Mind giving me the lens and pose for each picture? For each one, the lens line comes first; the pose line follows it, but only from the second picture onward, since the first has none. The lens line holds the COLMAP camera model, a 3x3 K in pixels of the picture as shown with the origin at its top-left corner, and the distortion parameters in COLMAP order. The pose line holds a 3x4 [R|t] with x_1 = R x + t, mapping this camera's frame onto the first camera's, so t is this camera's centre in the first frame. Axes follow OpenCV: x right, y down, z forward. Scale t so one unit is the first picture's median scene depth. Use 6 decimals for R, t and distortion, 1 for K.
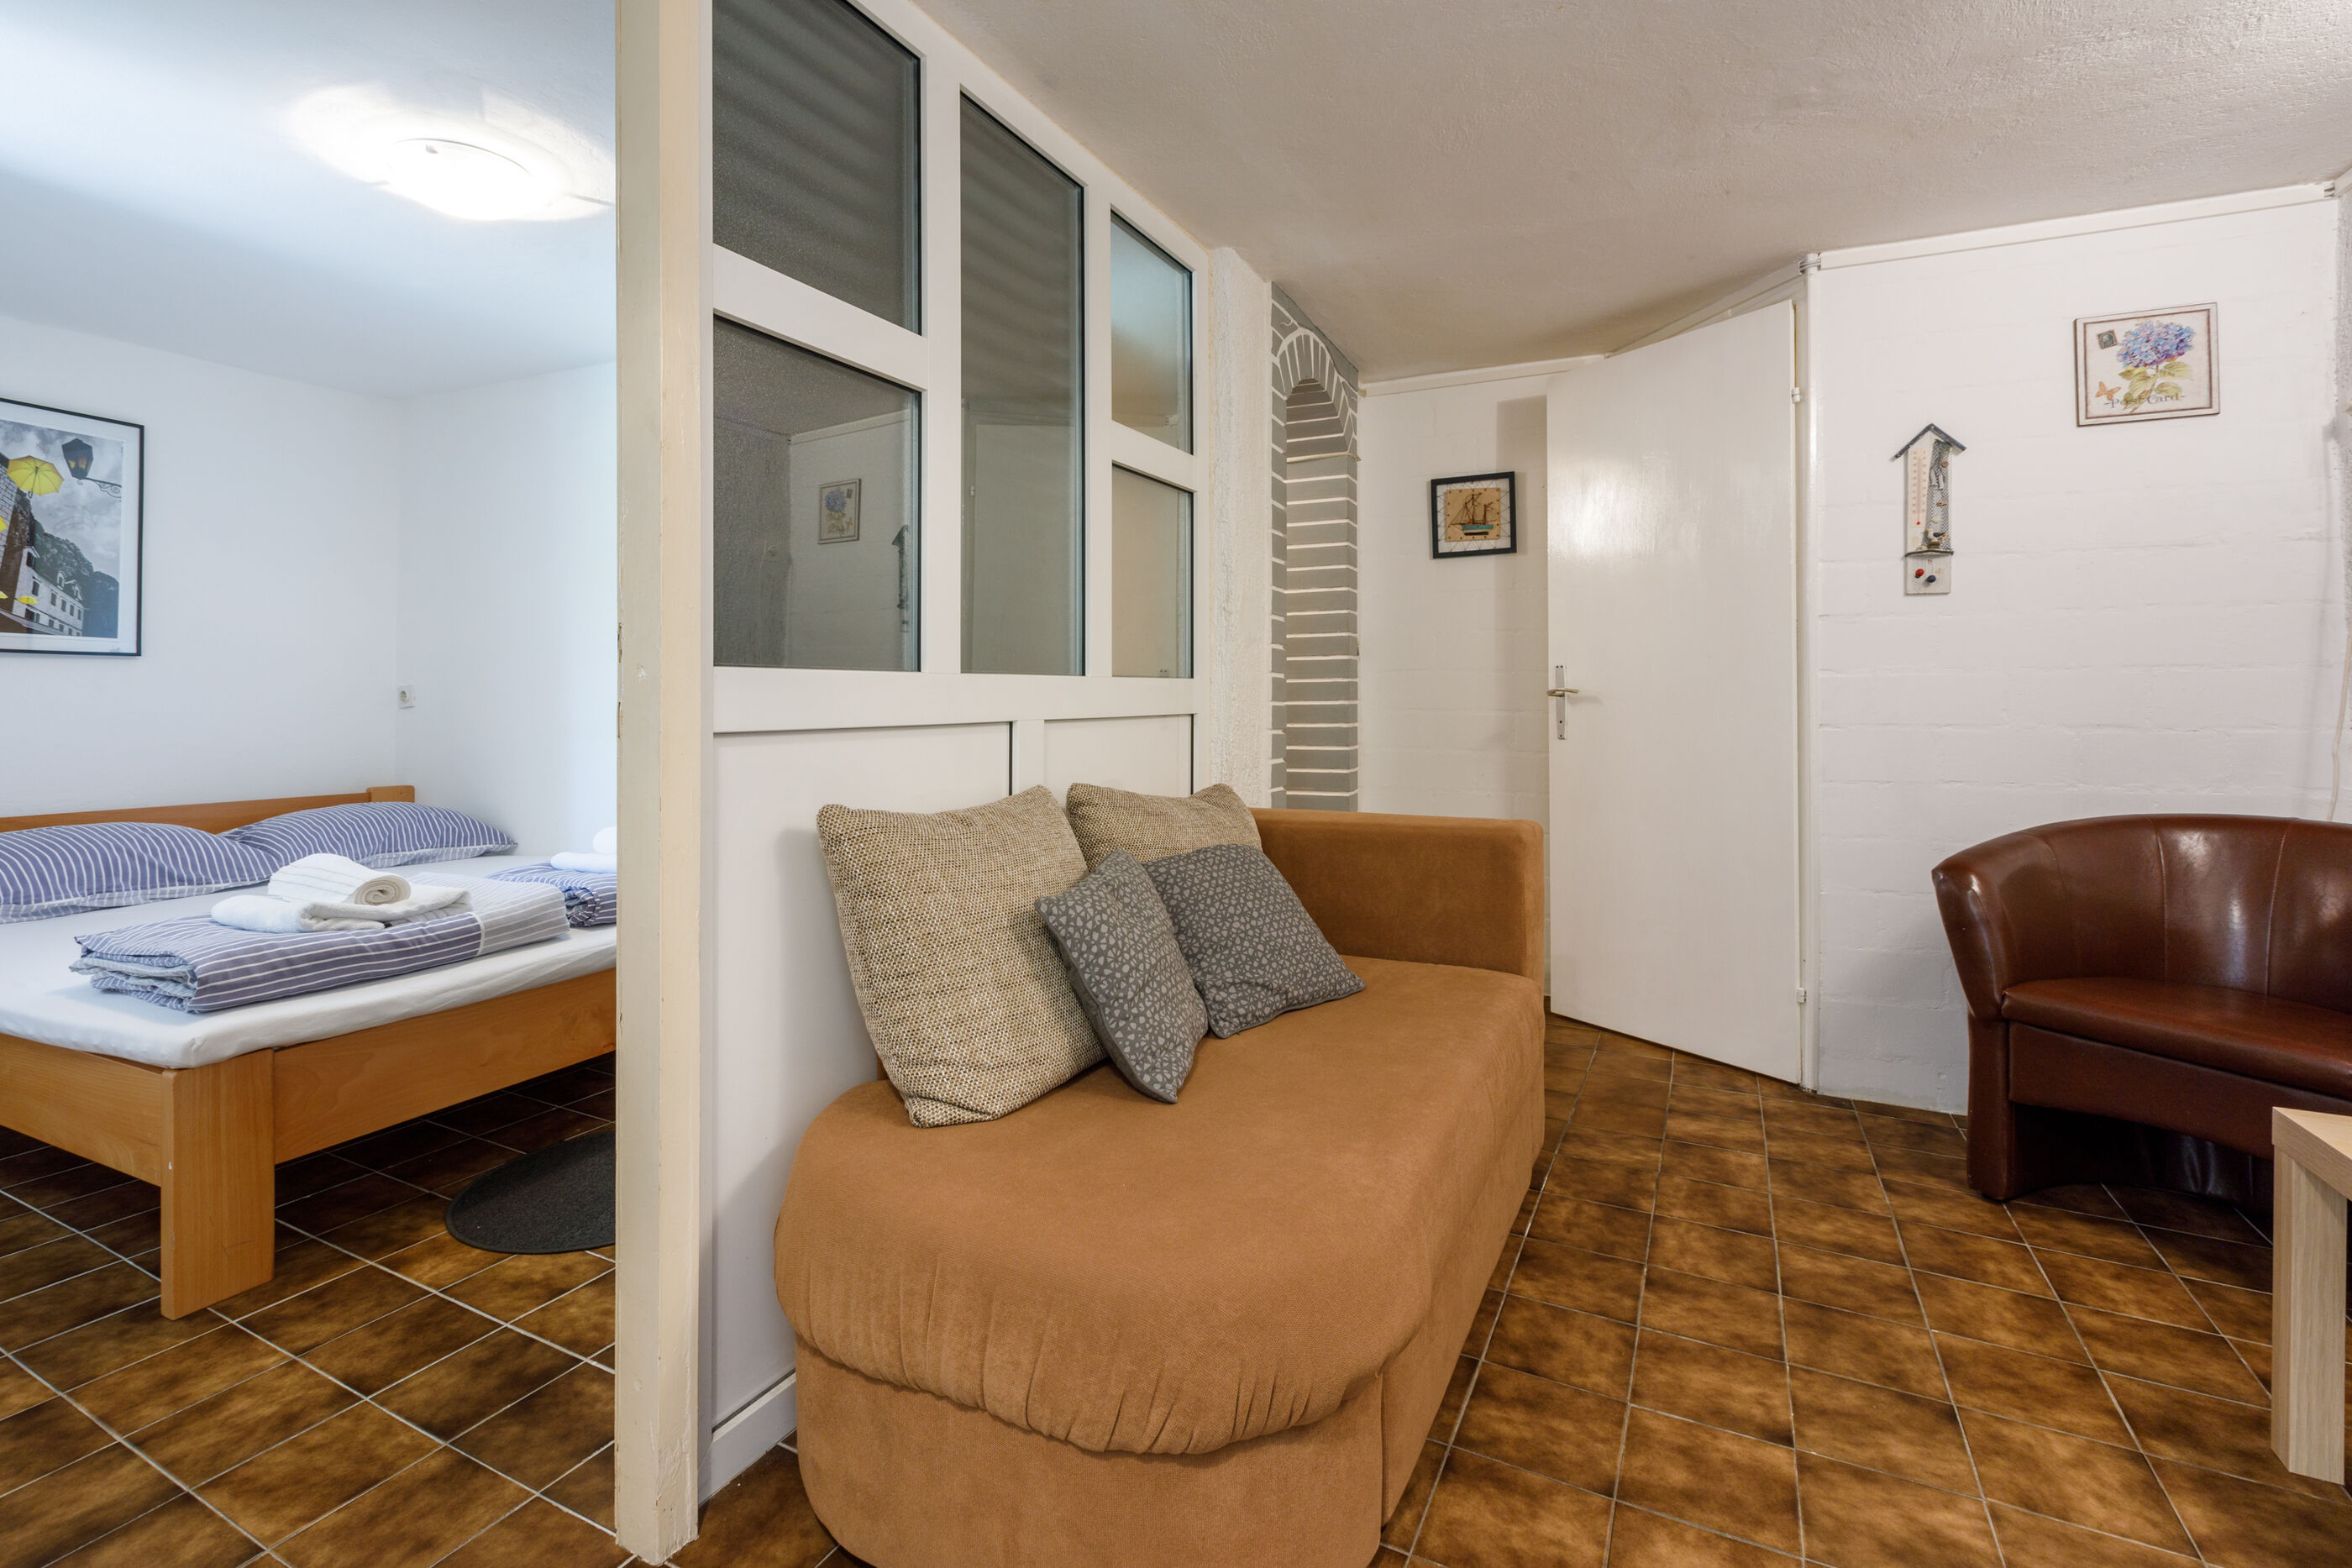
lens RADIAL K [[1064.1, 0, 1167.1], [0, 1064.1, 697.6], [0, 0, 1]] dist [0.000387, -0.000016]
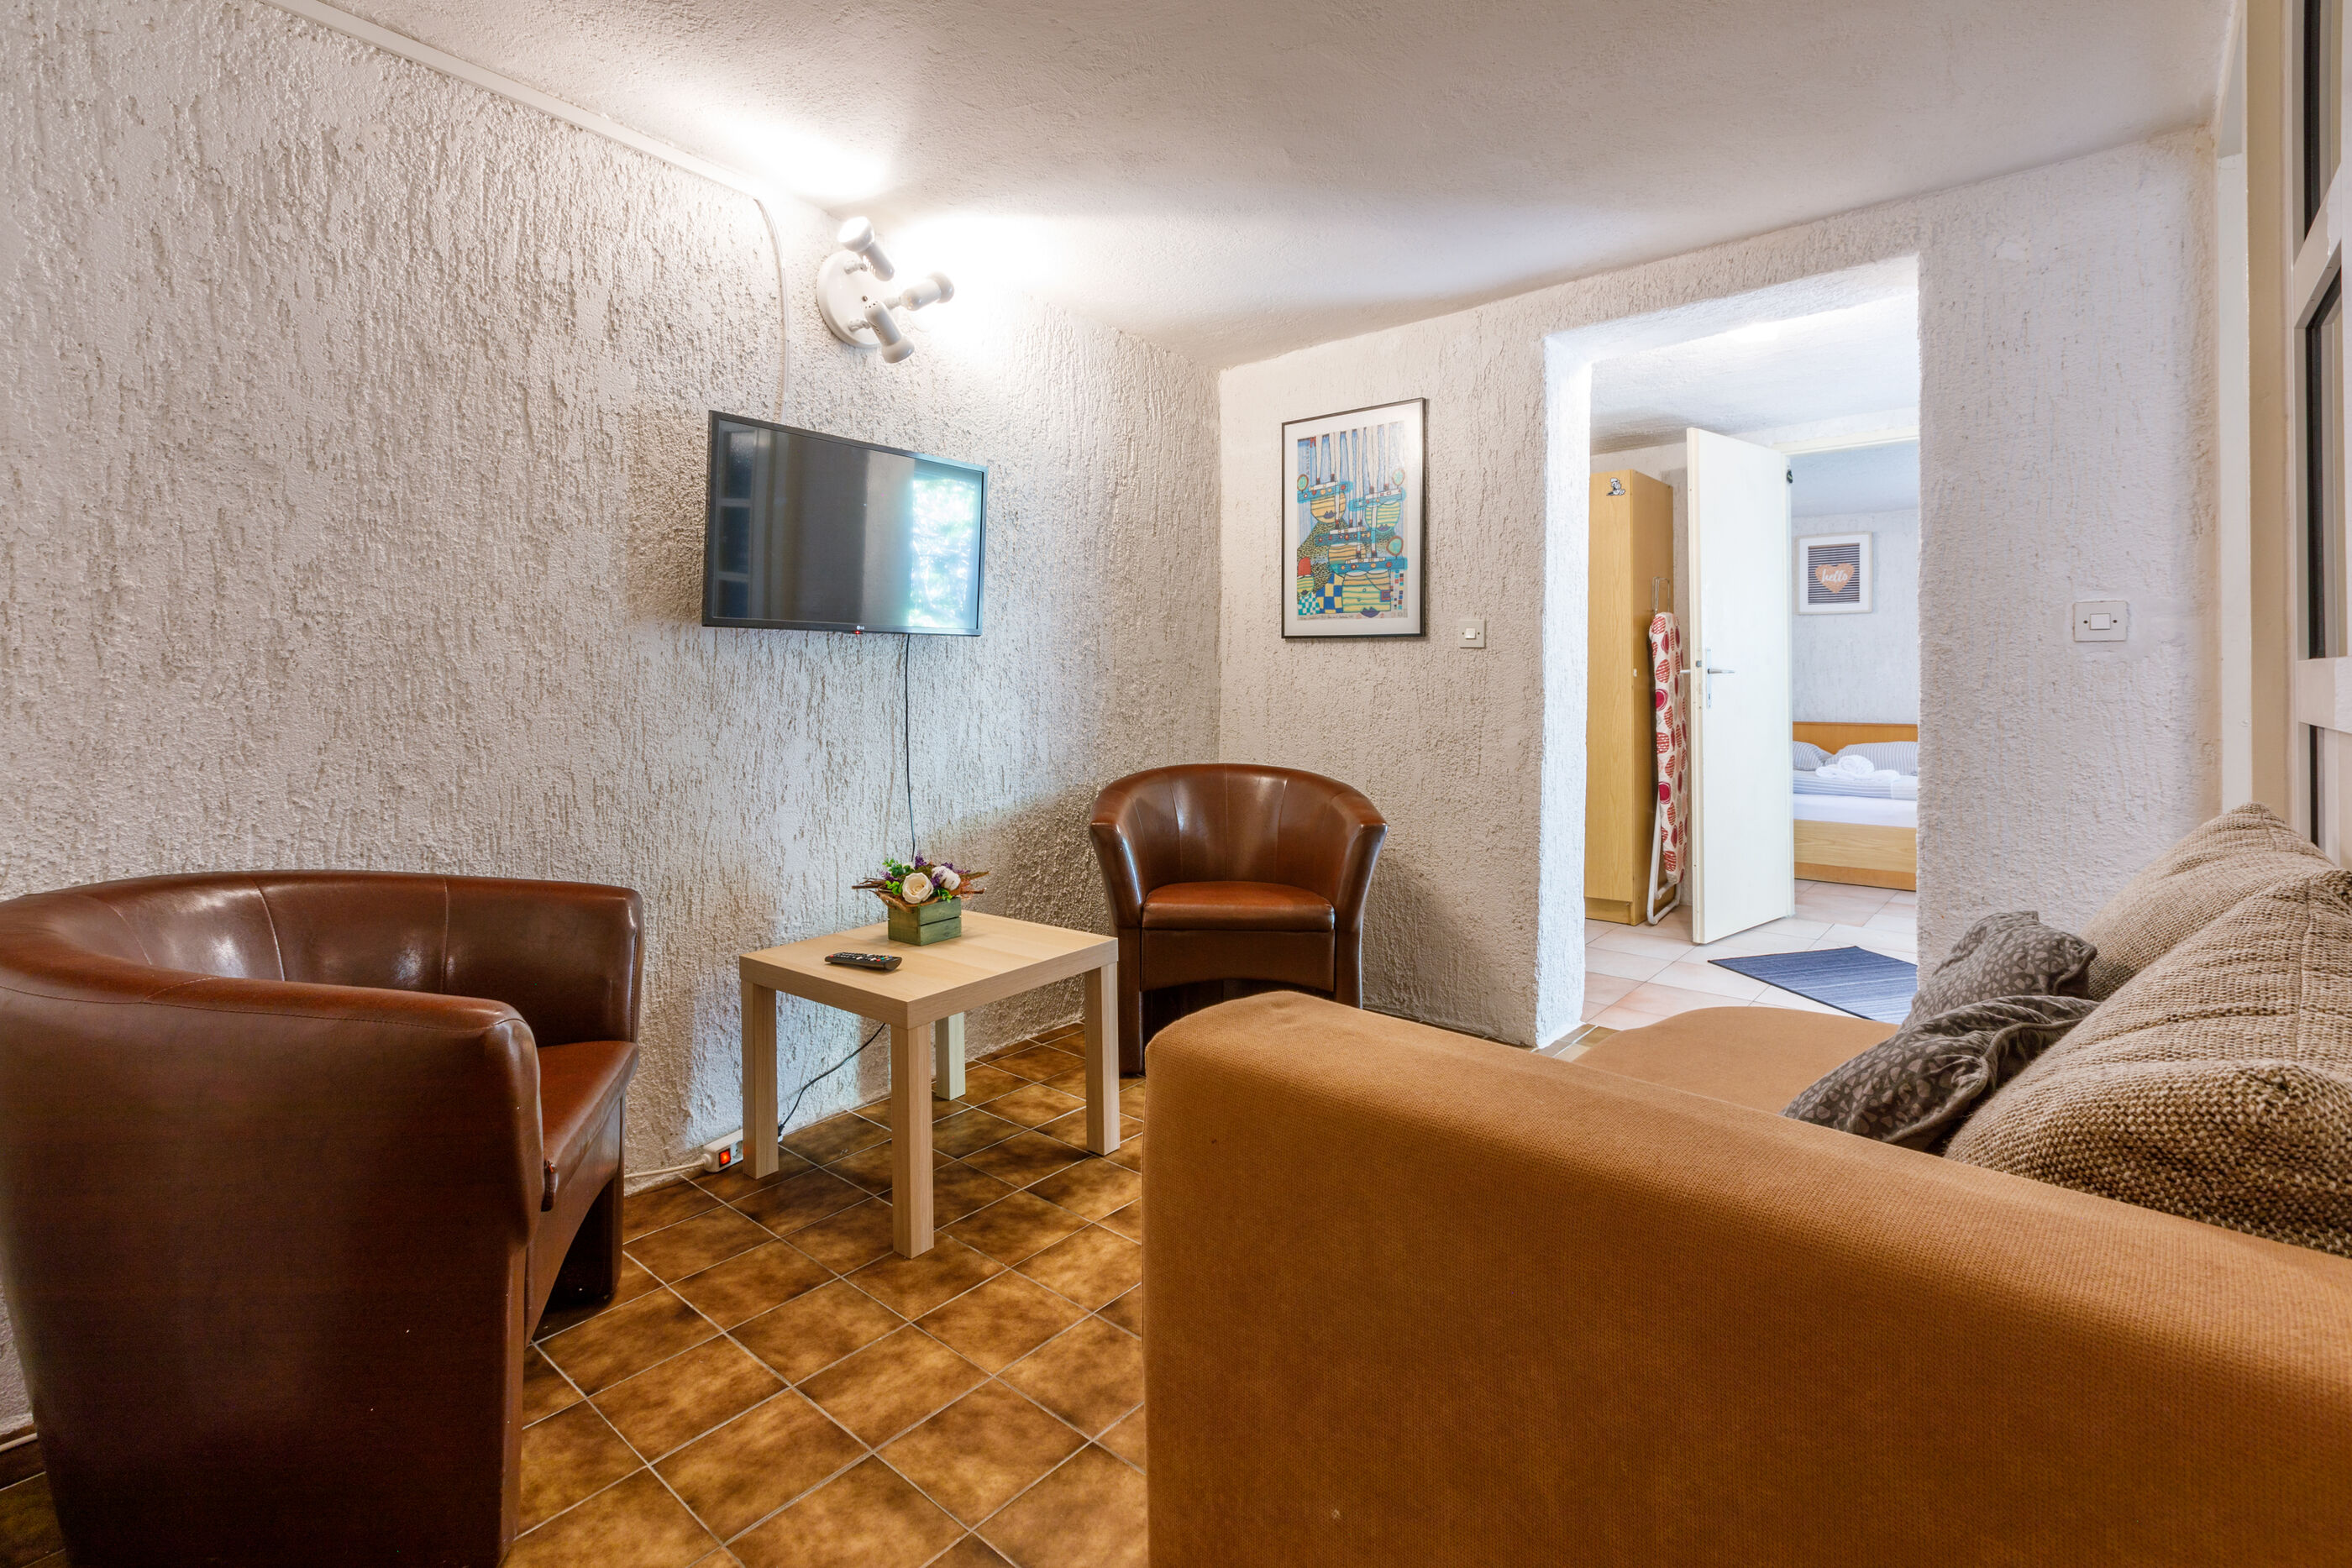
lens RADIAL K [[1087.2, 0, 1148.2], [0, 1087.2, 679.4], [0, 0, 1]] dist [0.002009, 0.000597]
pose [[-0.969661, 0.010795, 0.244214, 0.276286], [0.010408, 0.999942, -0.002876, -0.003182], [-0.244230, -0.000248, -0.969717, 1.480793]]
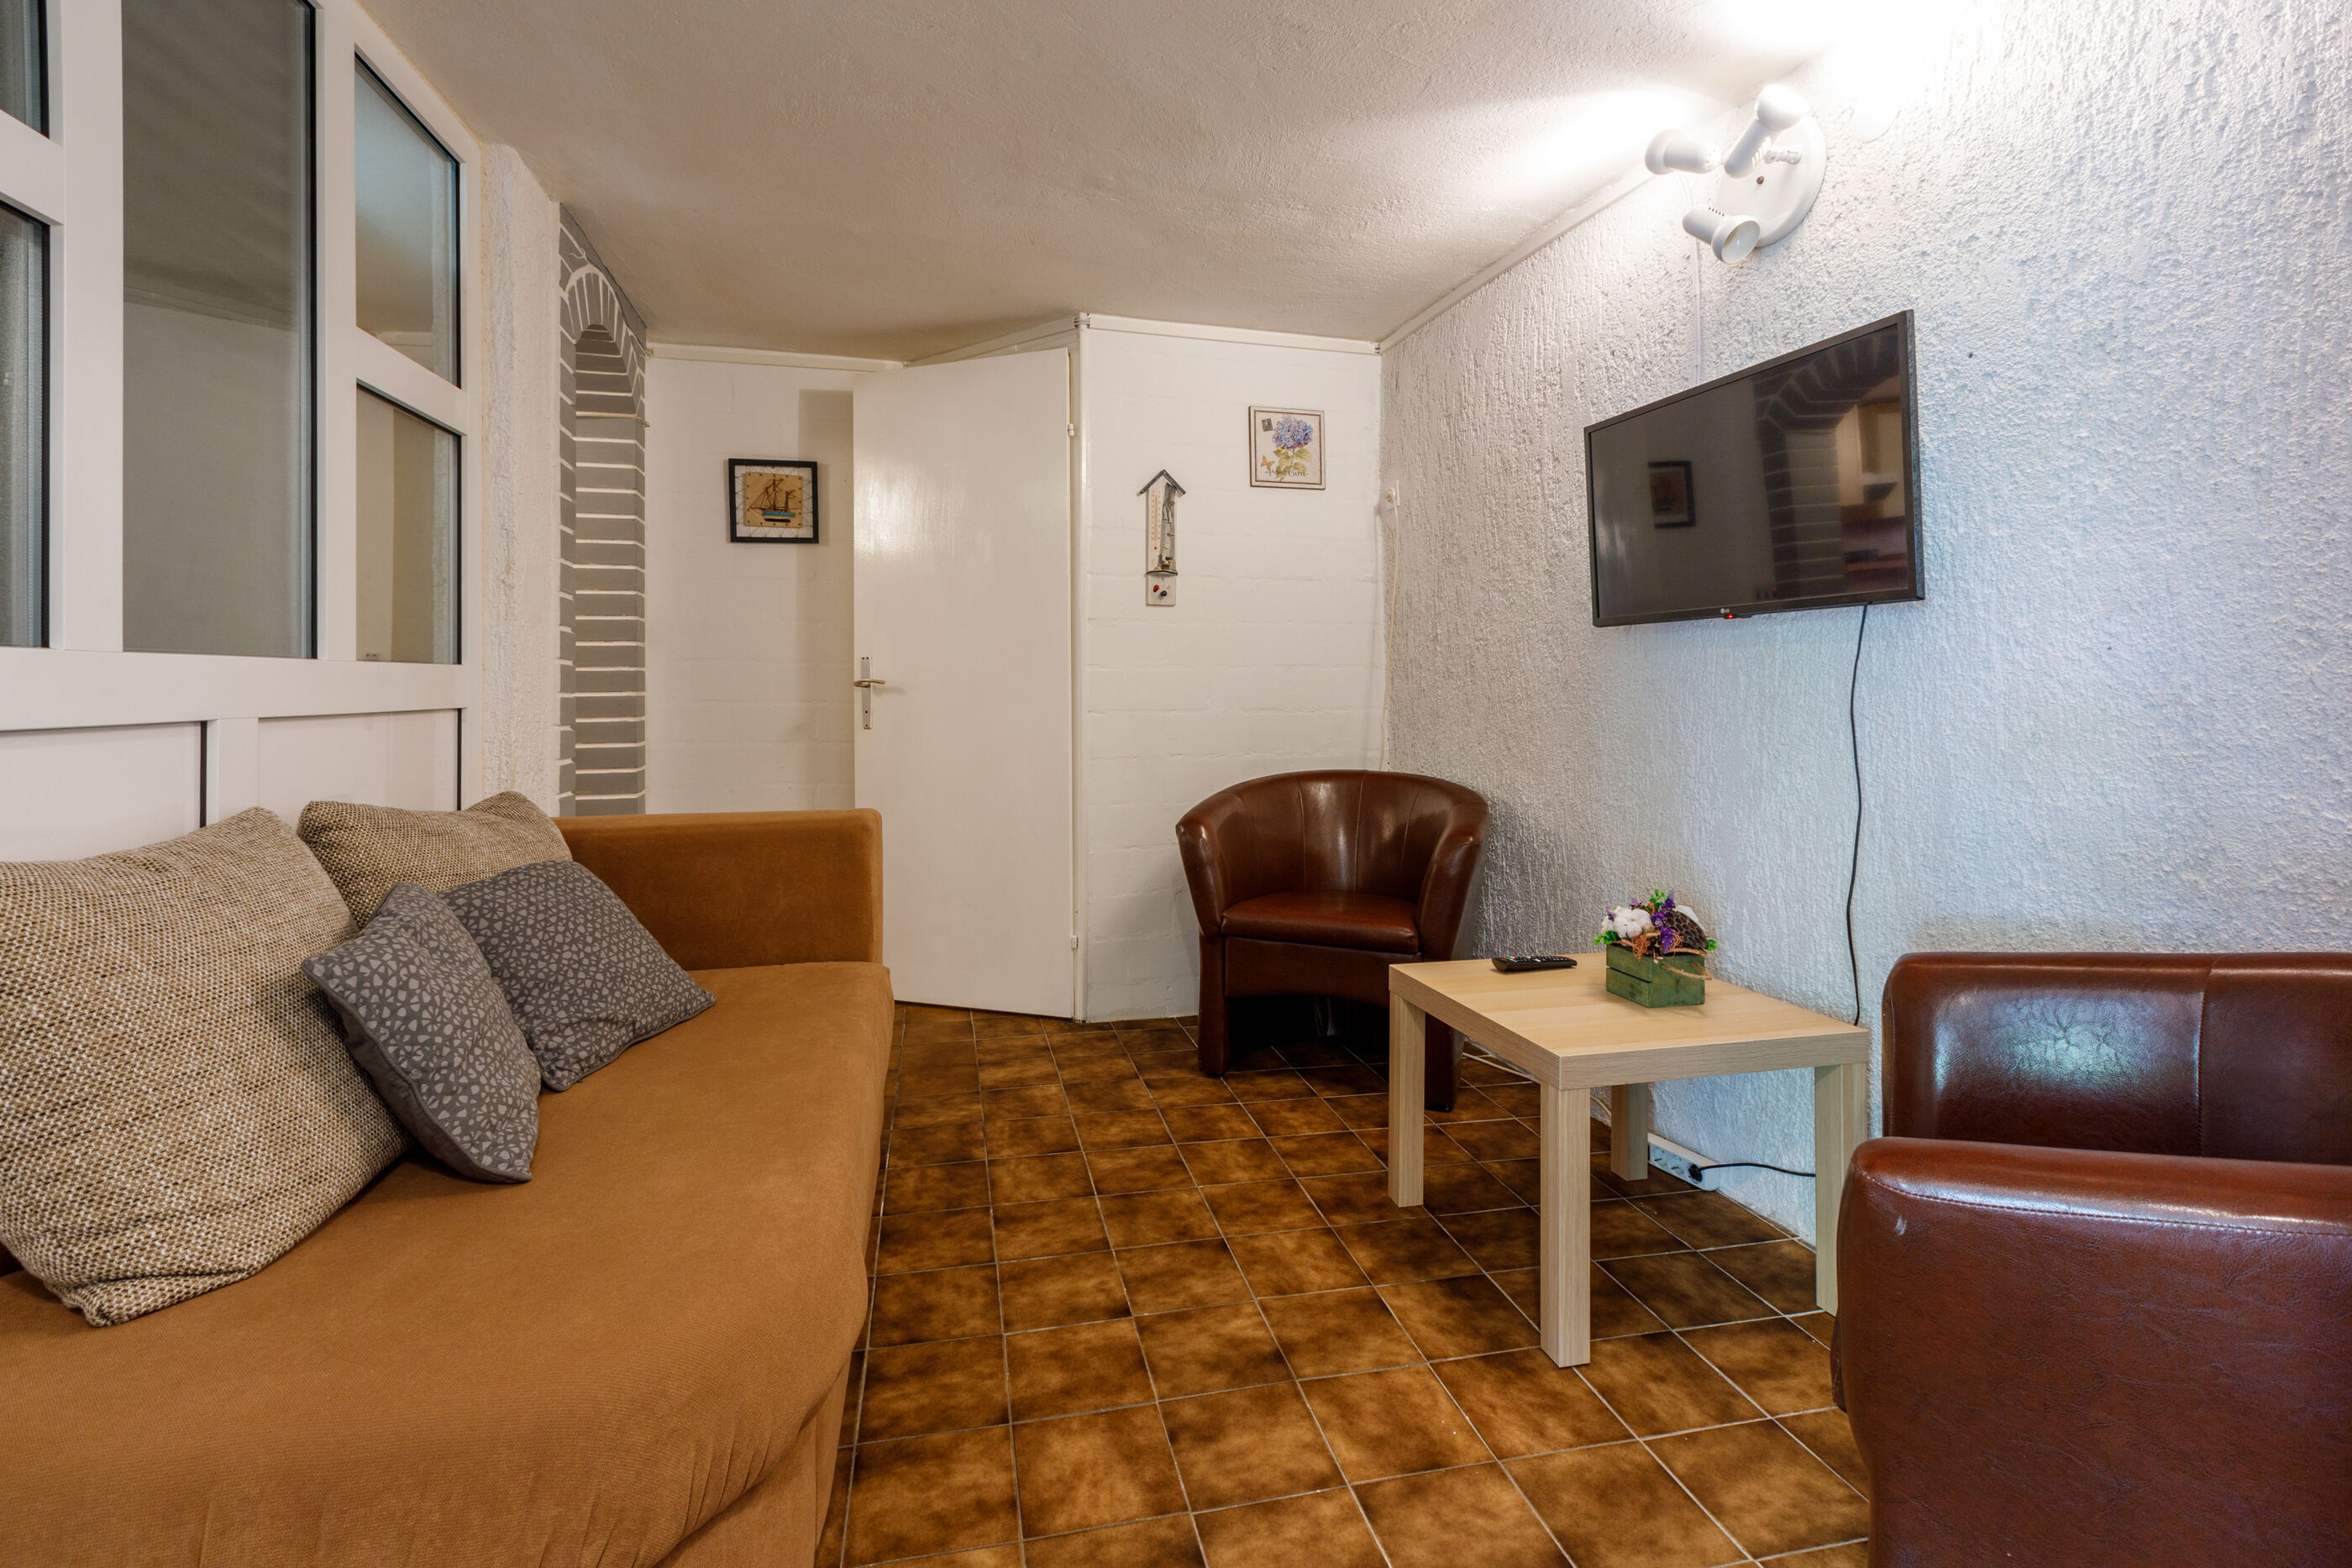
lens RADIAL K [[1064.5, 0, 1163.3], [0, 1064.5, 690.5], [0, 0, 1]] dist [0.002663, 0.000703]
pose [[0.773131, -0.000903, 0.634246, -0.093451], [0.000315, 0.999999, 0.001040, 0.001533], [-0.634246, -0.000605, 0.773131, 0.036605]]
